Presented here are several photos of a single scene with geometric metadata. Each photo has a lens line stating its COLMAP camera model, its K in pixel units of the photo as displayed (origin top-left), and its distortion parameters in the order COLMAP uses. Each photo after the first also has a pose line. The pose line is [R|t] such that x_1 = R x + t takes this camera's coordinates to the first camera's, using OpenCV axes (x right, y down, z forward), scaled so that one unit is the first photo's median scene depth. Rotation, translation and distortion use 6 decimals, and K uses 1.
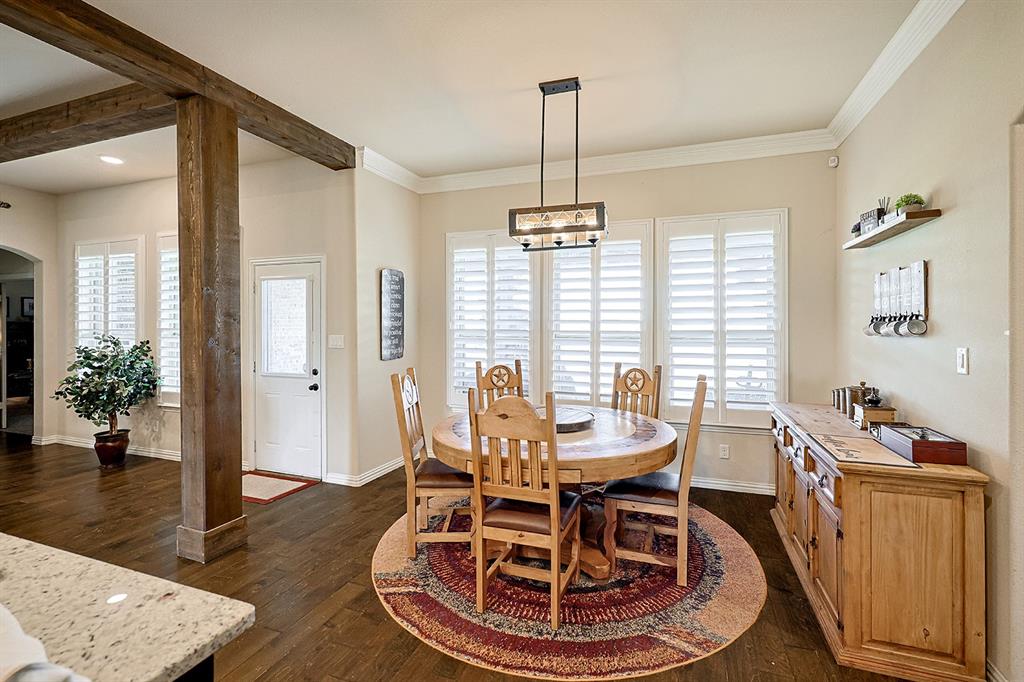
lens RADIAL K [[428.9, 0, 528.3], [0, 428.9, 332.5], [0, 0, 1]] dist [-0.003404, 0.000427]
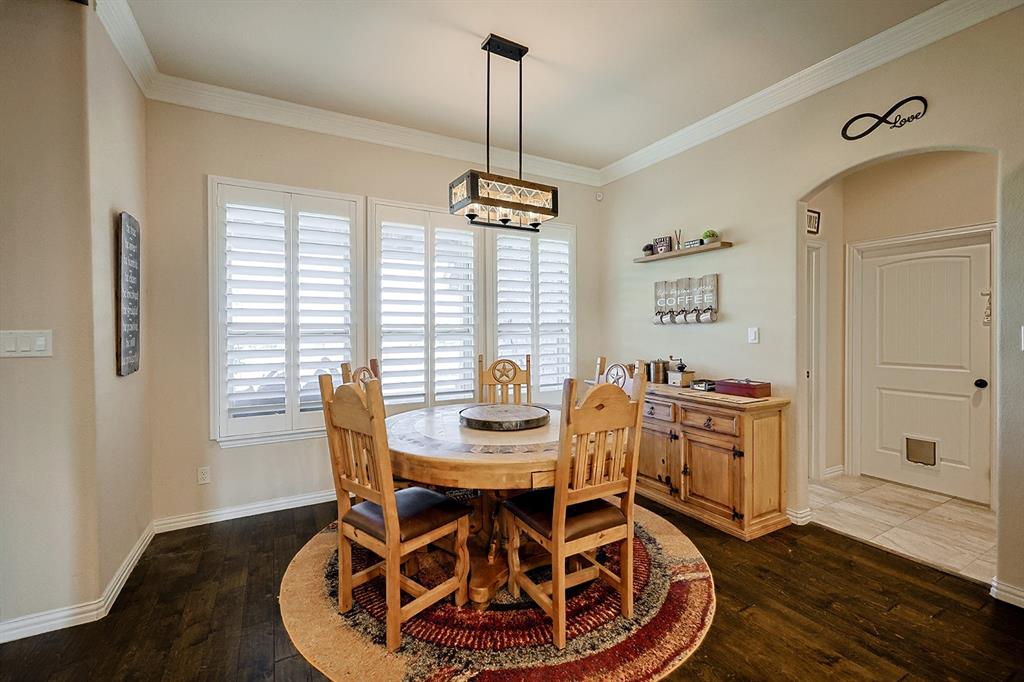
lens RADIAL K [[428.9, 0, 507.1], [0, 428.9, 334.7], [0, 0, 1]] dist [-0.003404, 0.000427]
pose [[0.683290, -0.011490, 0.730057, -0.764272], [0.013647, 0.999902, 0.002963, 0.037591], [-0.730020, 0.007939, 0.683380, 0.488559]]
